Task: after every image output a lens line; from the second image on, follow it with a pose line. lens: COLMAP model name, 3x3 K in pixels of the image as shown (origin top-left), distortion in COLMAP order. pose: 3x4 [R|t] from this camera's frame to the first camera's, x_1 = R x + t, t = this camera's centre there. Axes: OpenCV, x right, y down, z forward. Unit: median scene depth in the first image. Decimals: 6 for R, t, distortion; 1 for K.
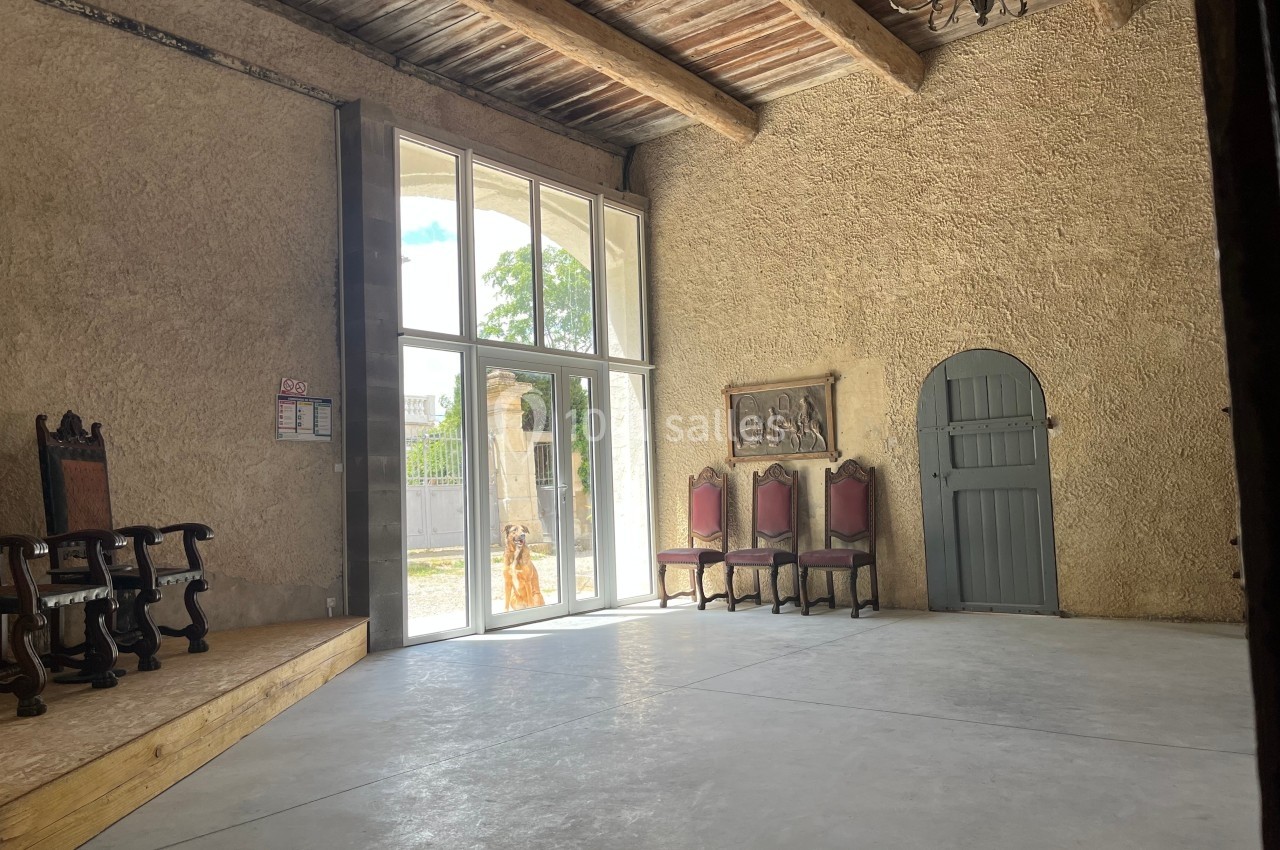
lens RADIAL K [[973.1, 0, 631.0], [0, 973.1, 422.1], [0, 0, 1]] dist [0.070023, -0.094130]
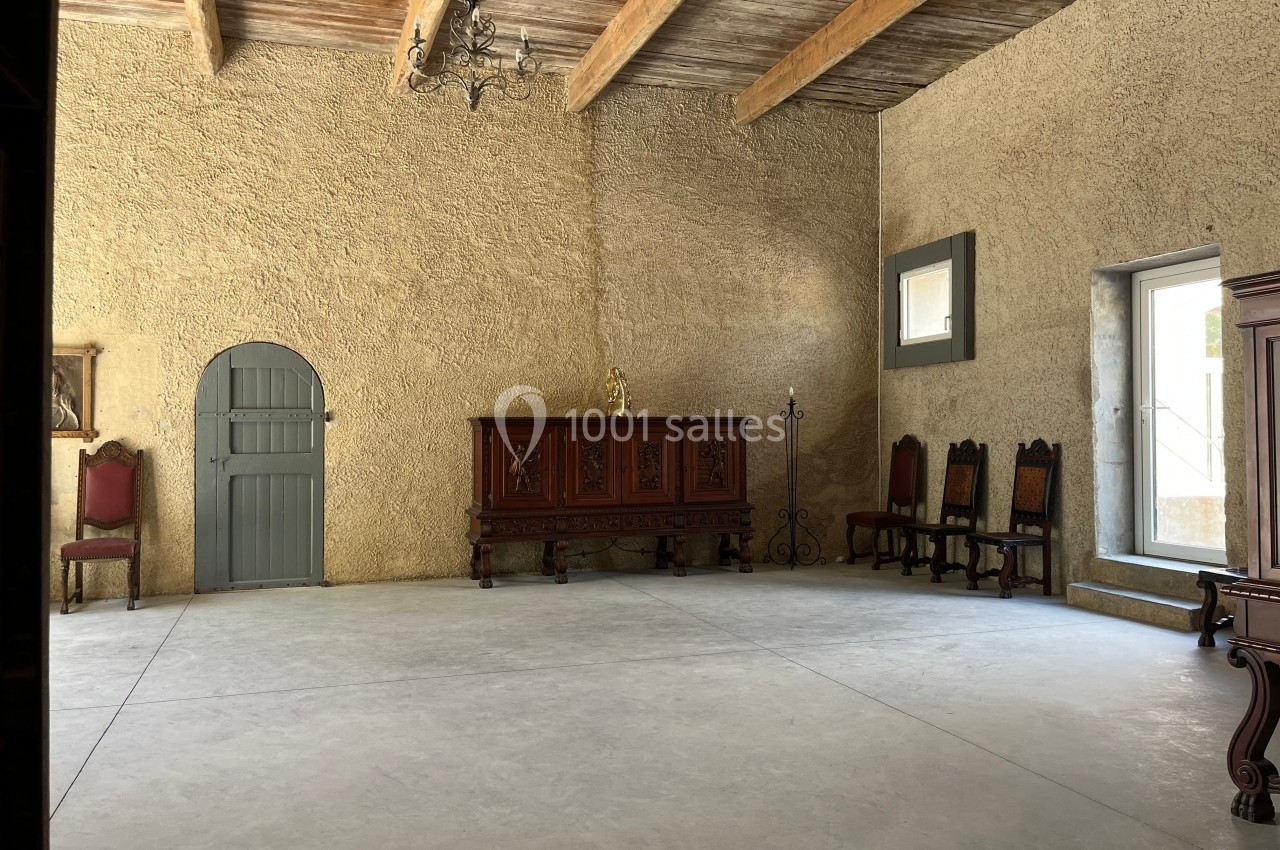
lens RADIAL K [[973.1, 0, 631.0], [0, 973.1, 422.1], [0, 0, 1]] dist [0.070023, -0.094130]
pose [[0.537180, 0.045943, 0.842215, -0.321695], [-0.078228, 0.996925, -0.004487, -0.014611], [-0.839832, -0.063474, 0.539123, 0.089995]]
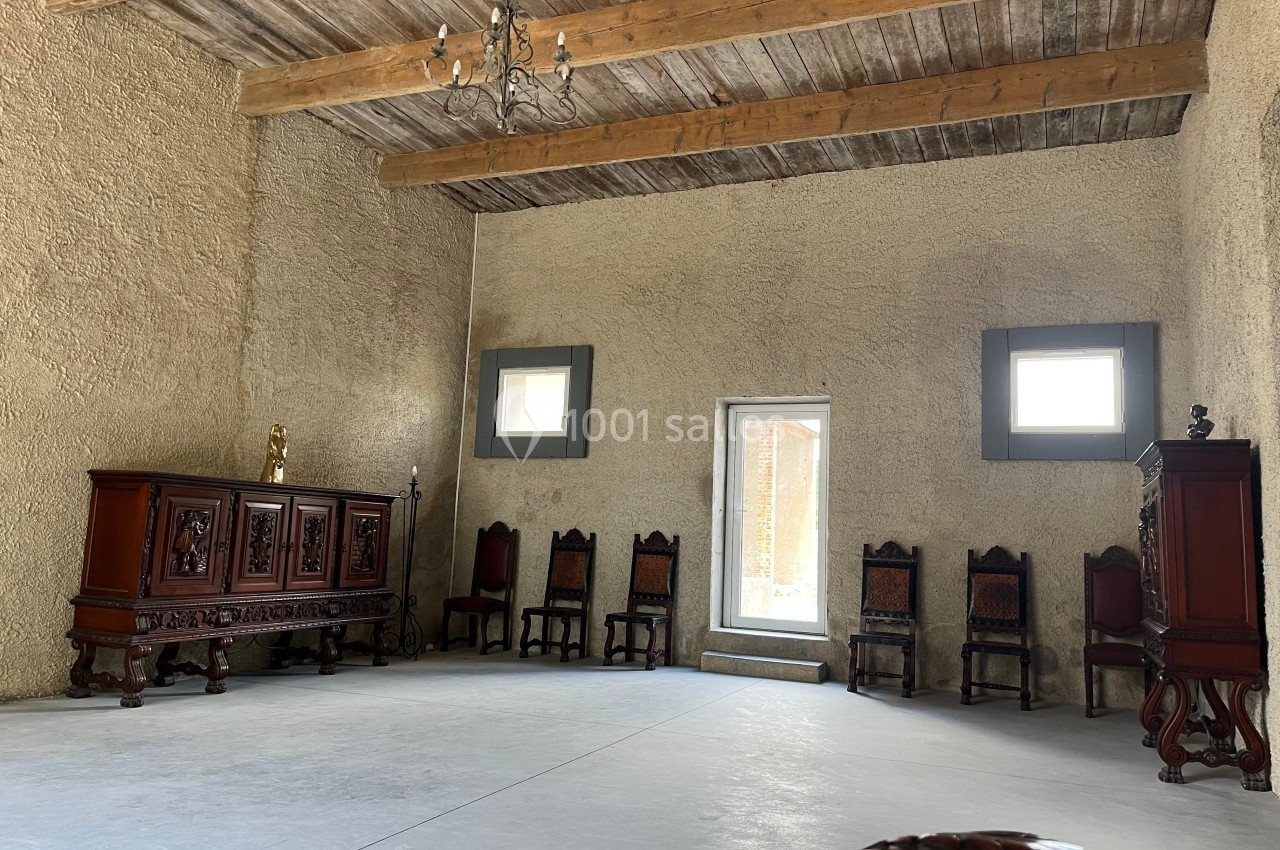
lens RADIAL K [[973.1, 0, 631.0], [0, 973.1, 422.1], [0, 0, 1]] dist [0.070023, -0.094130]
pose [[-0.270439, 0.144136, 0.951886, -0.384205], [-0.104481, 0.978496, -0.177849, 0.049948], [-0.957051, -0.147551, -0.249564, 0.632105]]
